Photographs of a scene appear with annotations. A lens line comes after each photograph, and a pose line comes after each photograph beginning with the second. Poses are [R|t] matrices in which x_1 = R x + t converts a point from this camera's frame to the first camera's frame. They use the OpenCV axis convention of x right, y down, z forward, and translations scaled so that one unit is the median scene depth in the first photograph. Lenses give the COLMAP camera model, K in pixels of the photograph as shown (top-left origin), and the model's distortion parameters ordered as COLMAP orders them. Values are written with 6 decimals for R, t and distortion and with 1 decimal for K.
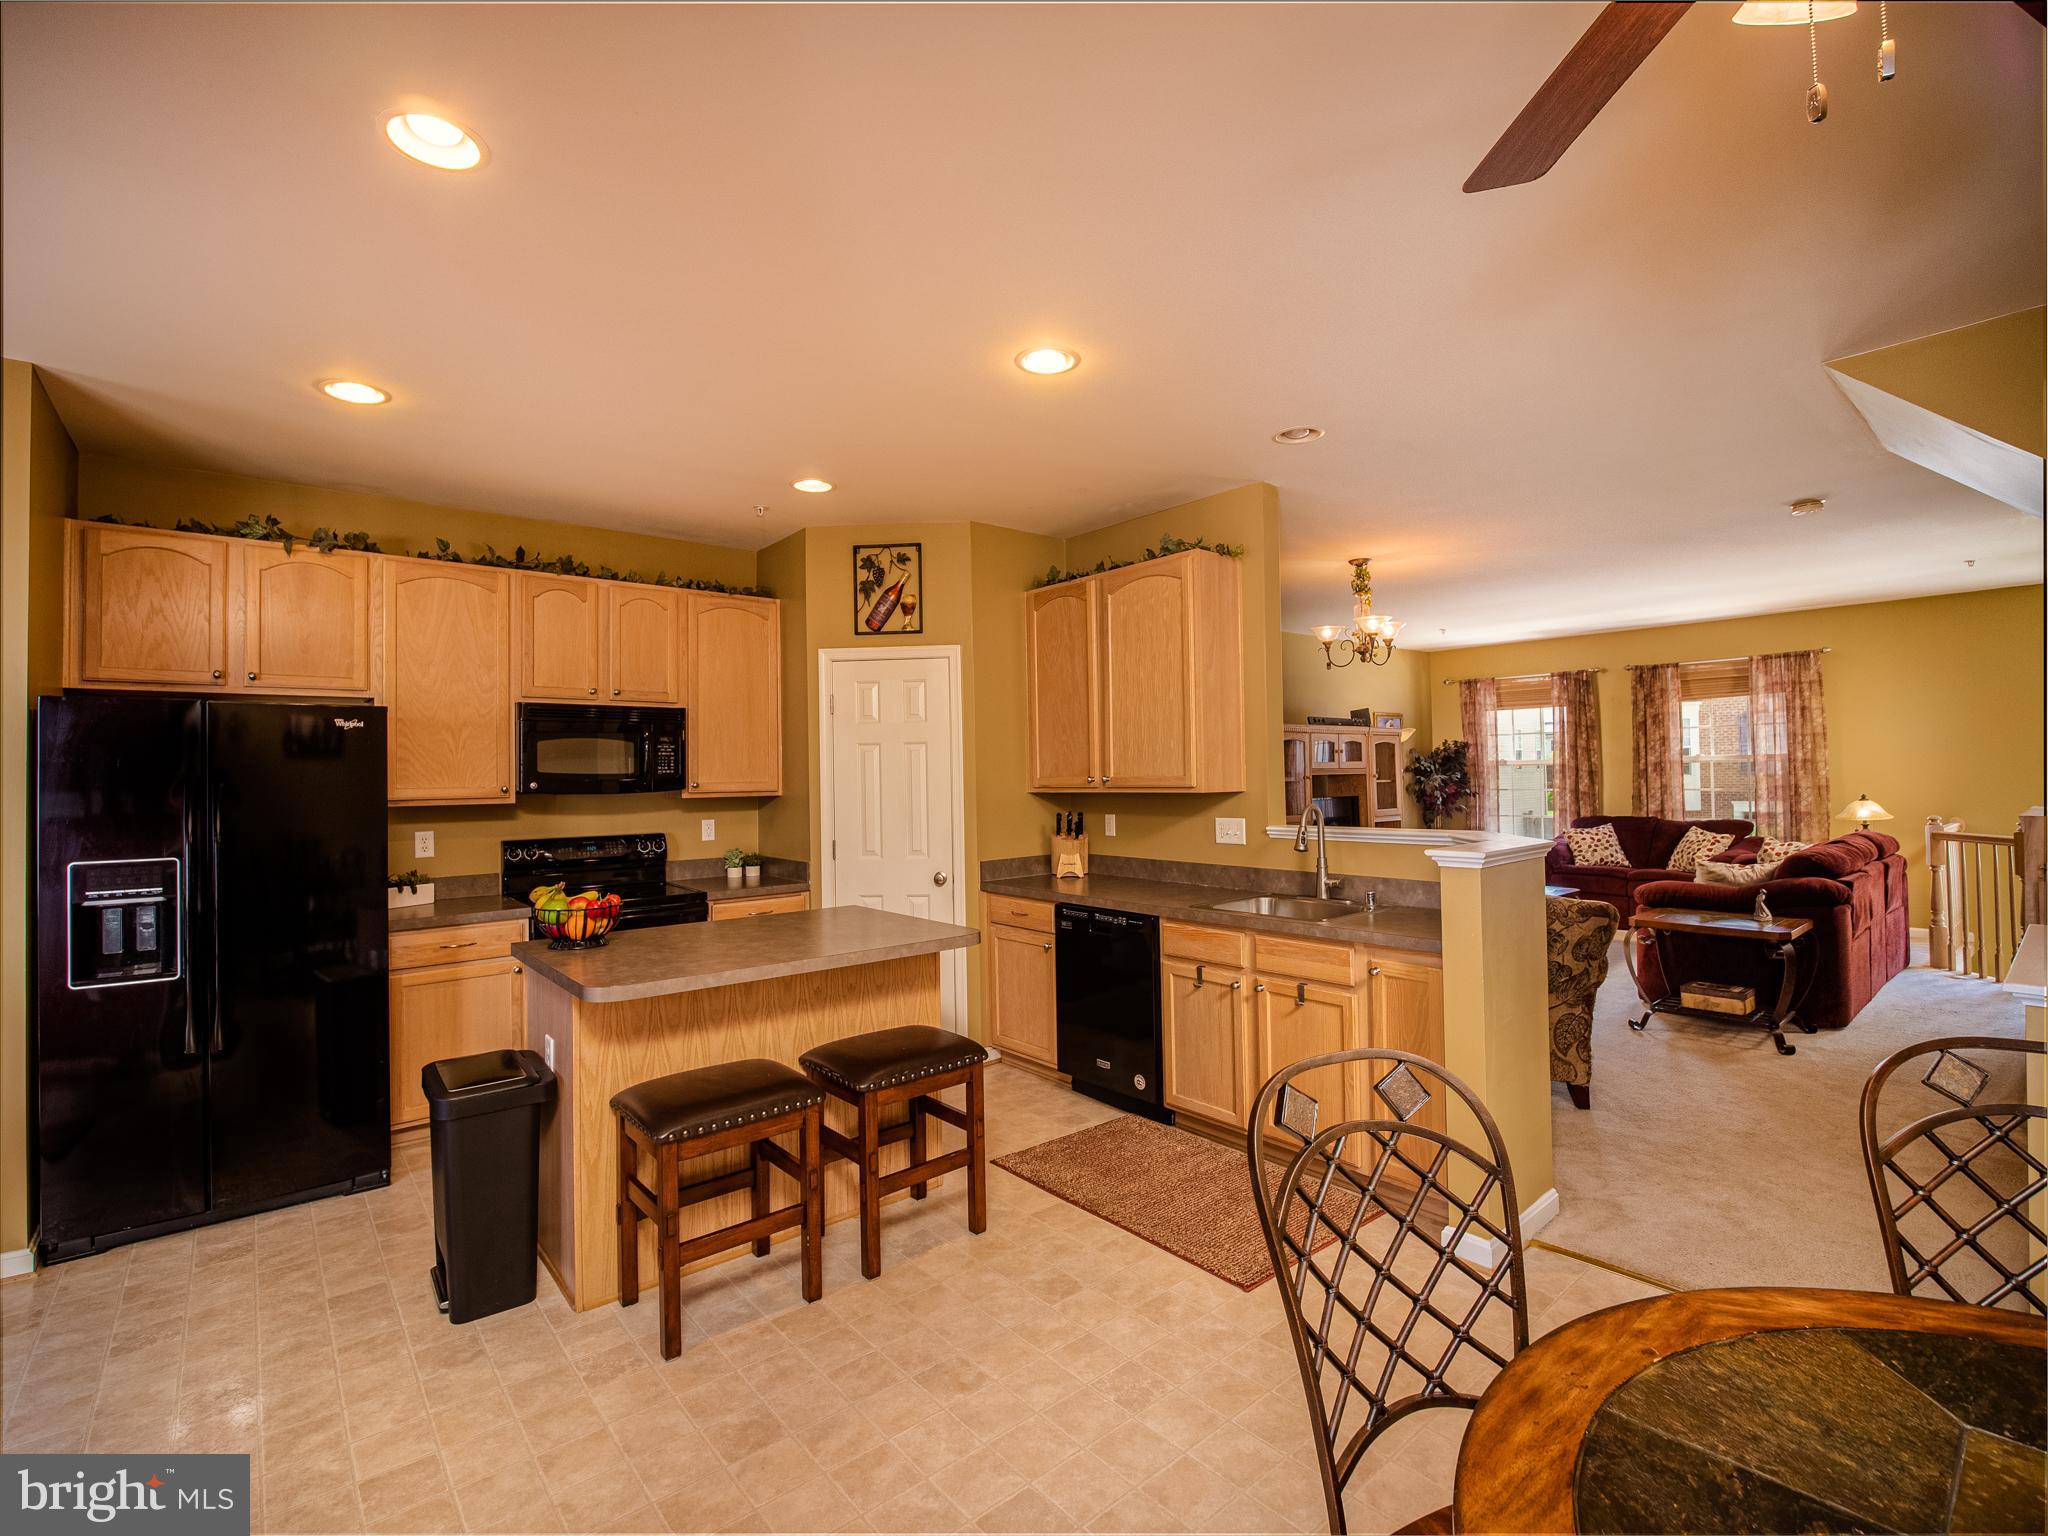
lens RADIAL K [[938.4, 0, 1025.0], [0, 938.4, 757.9], [0, 0, 1]] dist [-0.020312, -0.001038]
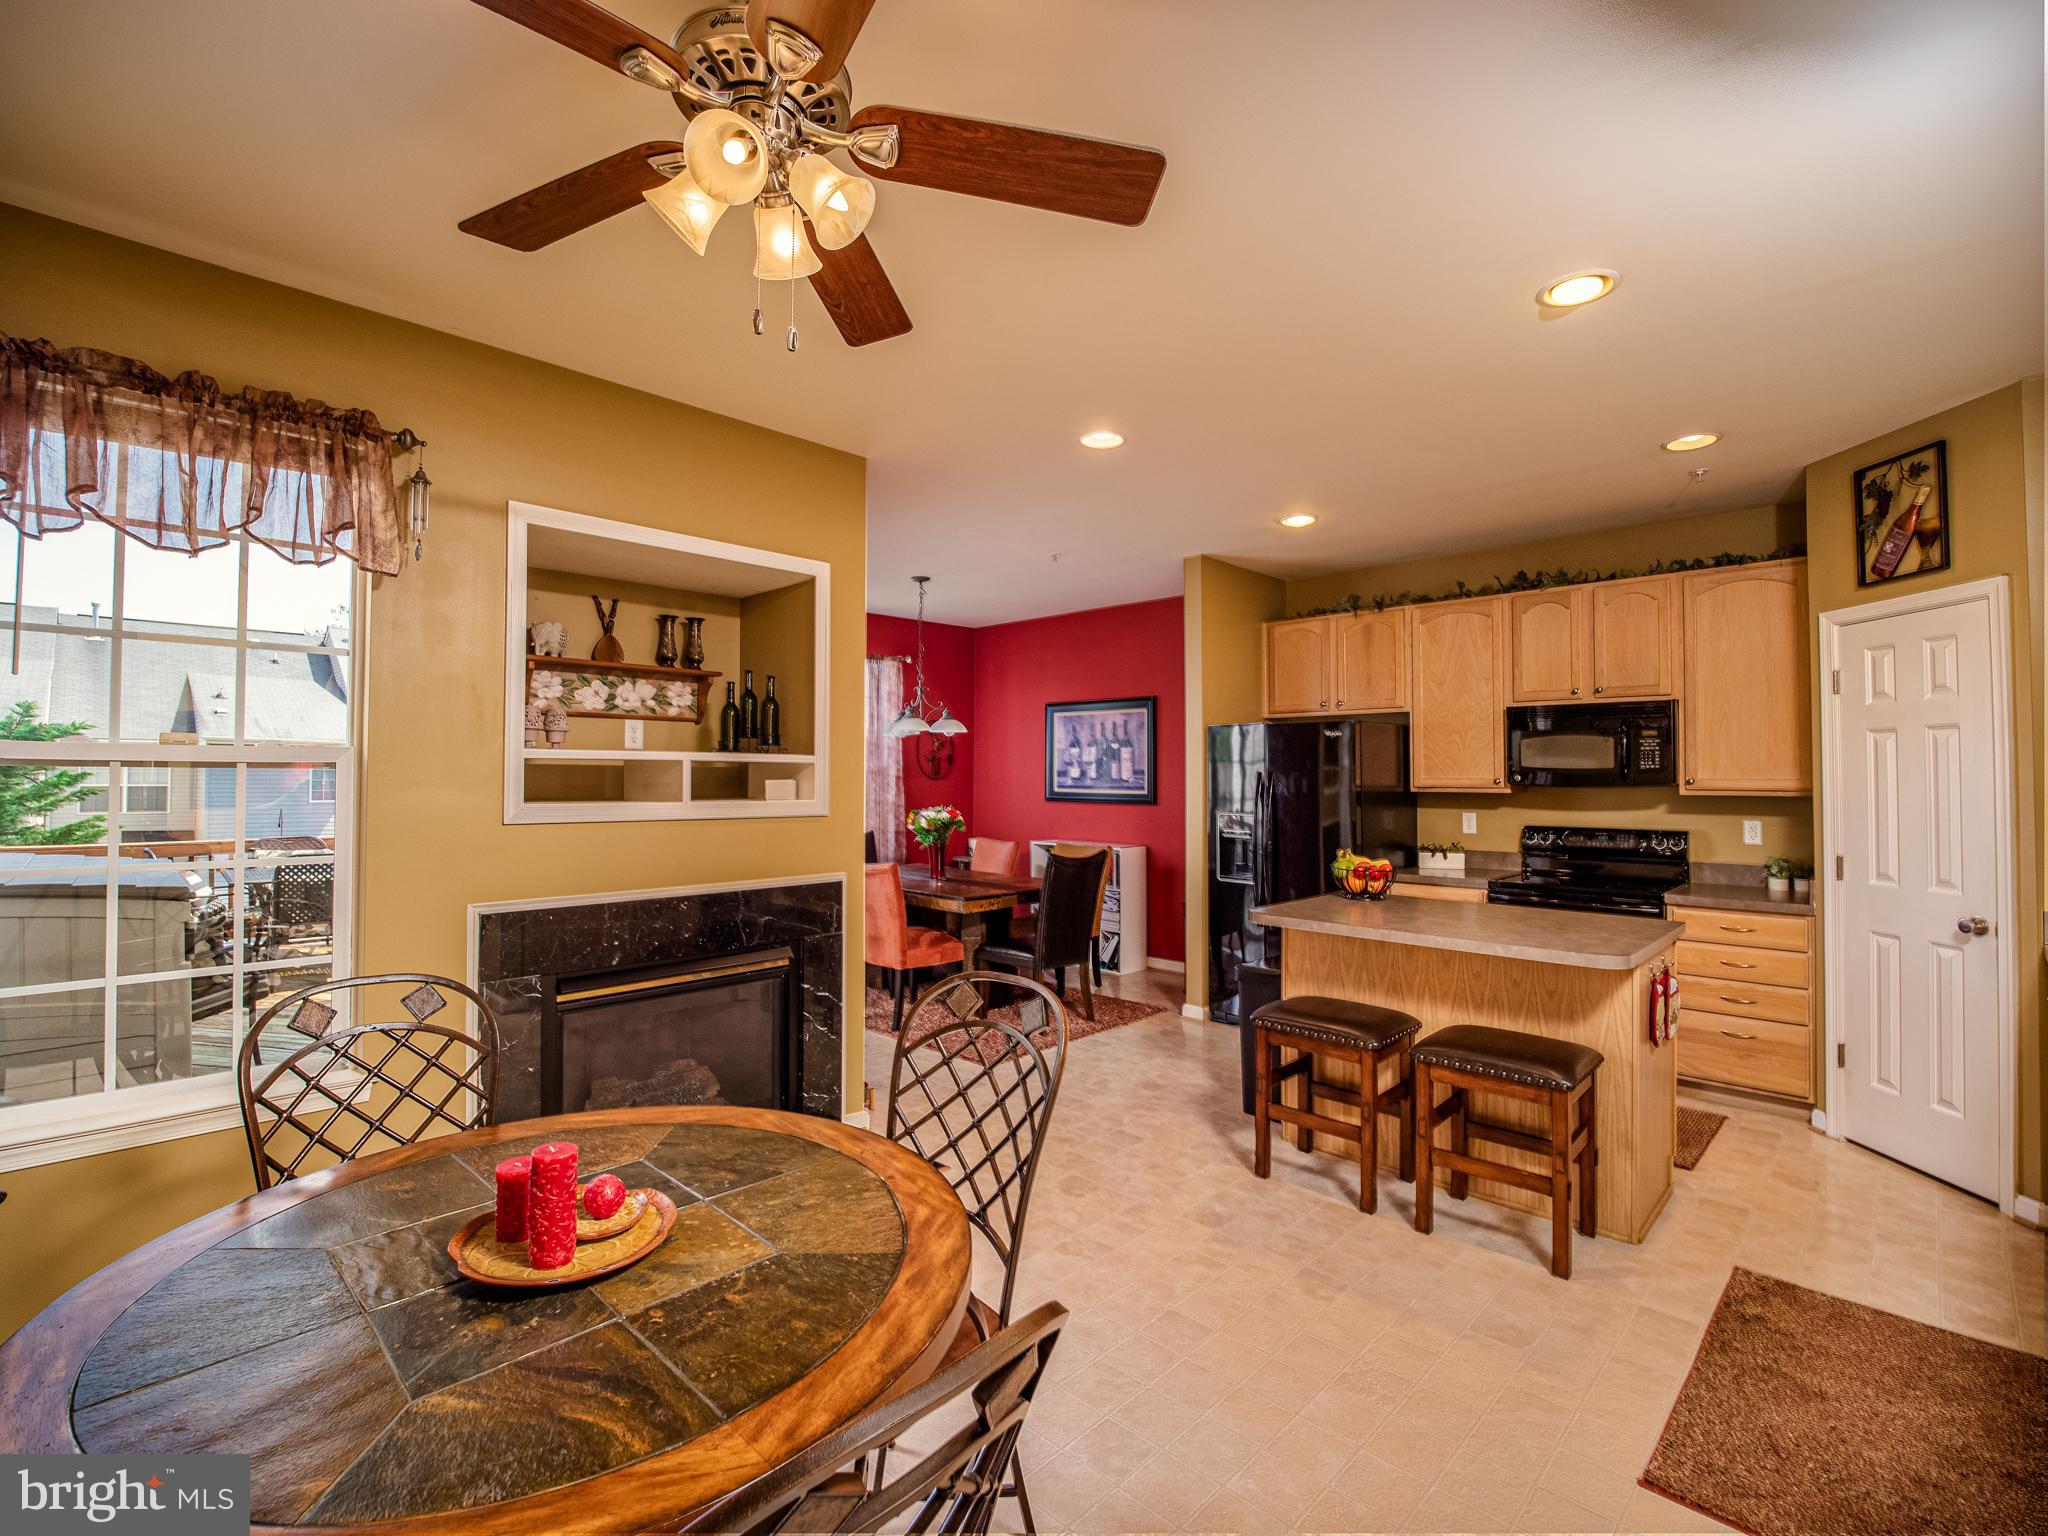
lens RADIAL K [[938.4, 0, 1030.4], [0, 938.4, 758.7], [0, 0, 1]] dist [-0.020312, -0.001038]
pose [[0.092570, -0.003696, -0.995699, 0.800514], [0.011978, 0.999925, -0.002598, 0.002797], [0.995634, -0.011686, 0.092607, 0.409037]]
